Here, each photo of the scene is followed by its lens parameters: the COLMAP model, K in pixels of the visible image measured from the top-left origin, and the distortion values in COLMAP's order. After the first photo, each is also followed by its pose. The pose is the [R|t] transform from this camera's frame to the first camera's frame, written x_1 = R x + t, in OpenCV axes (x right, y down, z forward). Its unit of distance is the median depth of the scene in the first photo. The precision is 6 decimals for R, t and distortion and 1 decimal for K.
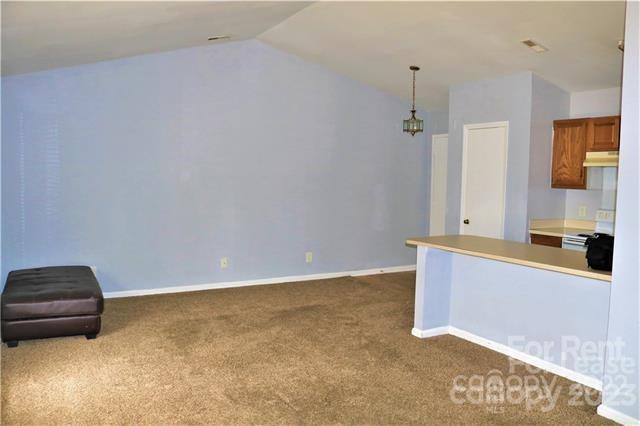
lens RADIAL K [[519.0, 0, 320.0], [0, 519.0, 213.0], [0, 0, 1]] dist [-0.170762, -0.002193]
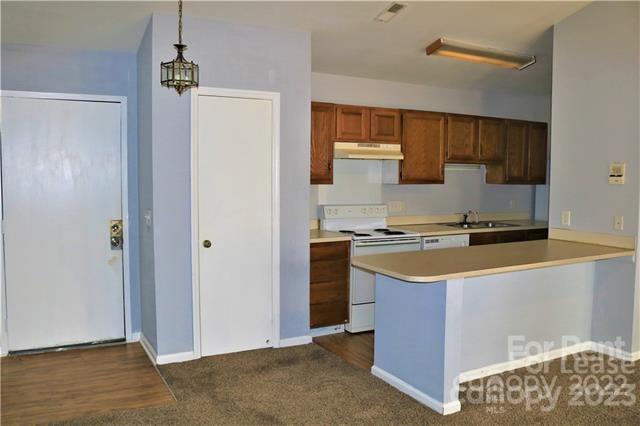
lens RADIAL K [[519.0, 0, 320.0], [0, 519.0, 213.0], [0, 0, 1]] dist [-0.170762, -0.002193]
pose [[0.019669, -0.082335, 0.996411, -0.392358], [0.063995, 0.994663, 0.080927, -0.072692], [-0.997756, 0.062174, 0.024833, 0.996570]]
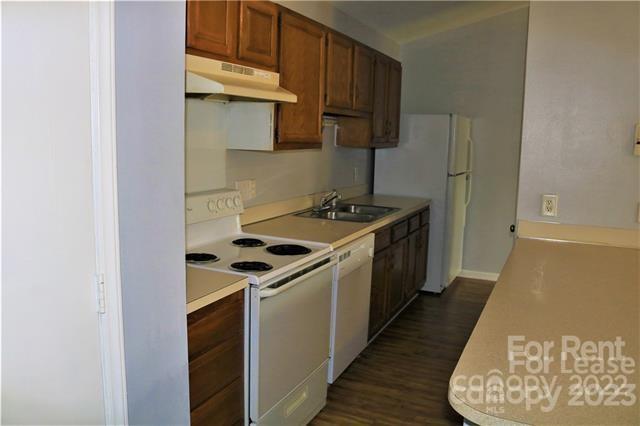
lens RADIAL K [[545.5, 0, 320.0], [0, 545.5, 213.0], [0, 0, 1]] dist [-0.092180, -0.002097]
pose [[-0.601819, -0.137433, 0.786718, 0.140369], [0.022602, 0.981757, 0.188794, -0.078697], [-0.798312, 0.131401, -0.587734, 1.158201]]
